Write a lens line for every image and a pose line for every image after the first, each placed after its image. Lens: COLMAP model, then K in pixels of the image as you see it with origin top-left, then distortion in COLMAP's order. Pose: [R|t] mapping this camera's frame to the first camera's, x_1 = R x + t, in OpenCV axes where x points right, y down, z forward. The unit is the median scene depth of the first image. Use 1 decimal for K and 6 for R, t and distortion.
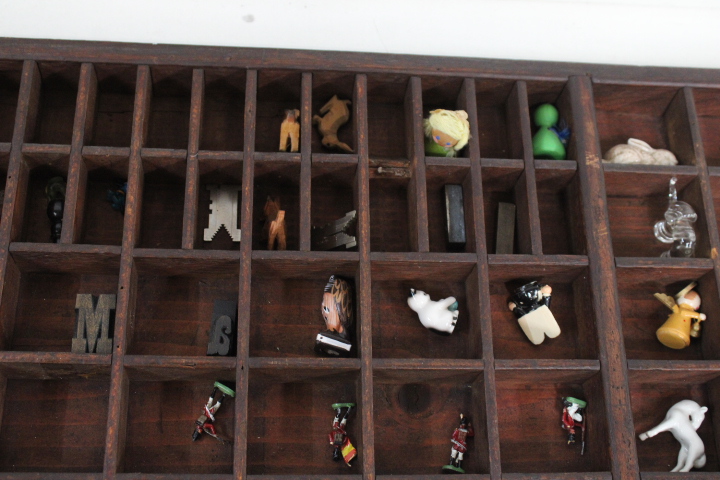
lens RADIAL K [[941.9, 0, 358.9], [0, 941.9, 239.7], [0, 0, 1]] dist [-0.050772, 0.000000]
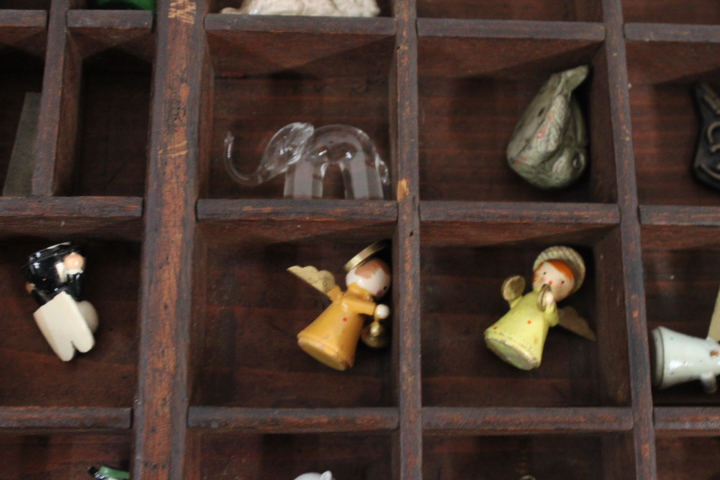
lens RADIAL K [[941.9, 0, 361.4], [0, 941.9, 249.9], [0, 0, 1]] dist [-0.050772, 0.000000]
pose [[0.998711, 0.000253, -0.050750, 0.397310], [0.007054, 0.989589, 0.143752, -0.028146], [0.050258, -0.143925, 0.988311, 0.503437]]
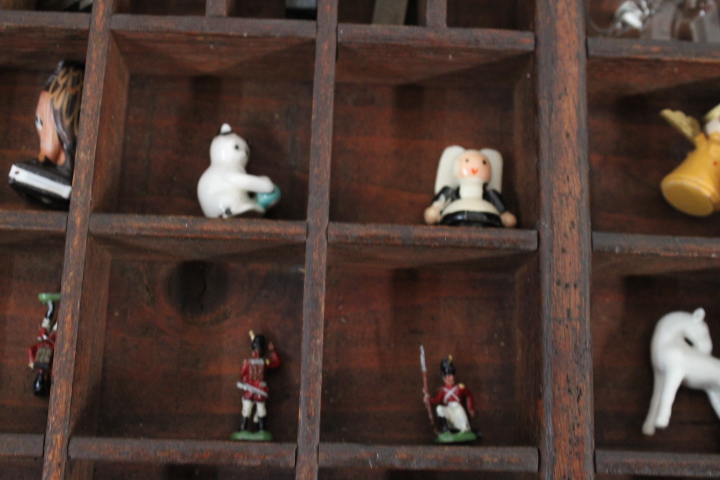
lens RADIAL K [[941.9, 0, 361.3], [0, 941.9, 243.4], [0, 0, 1]] dist [-0.050772, 0.000000]
pose [[0.997313, 0.032836, -0.065482, 0.189181], [-0.022549, 0.988114, 0.152062, 0.057102], [0.069696, -0.150177, 0.986199, 0.468742]]
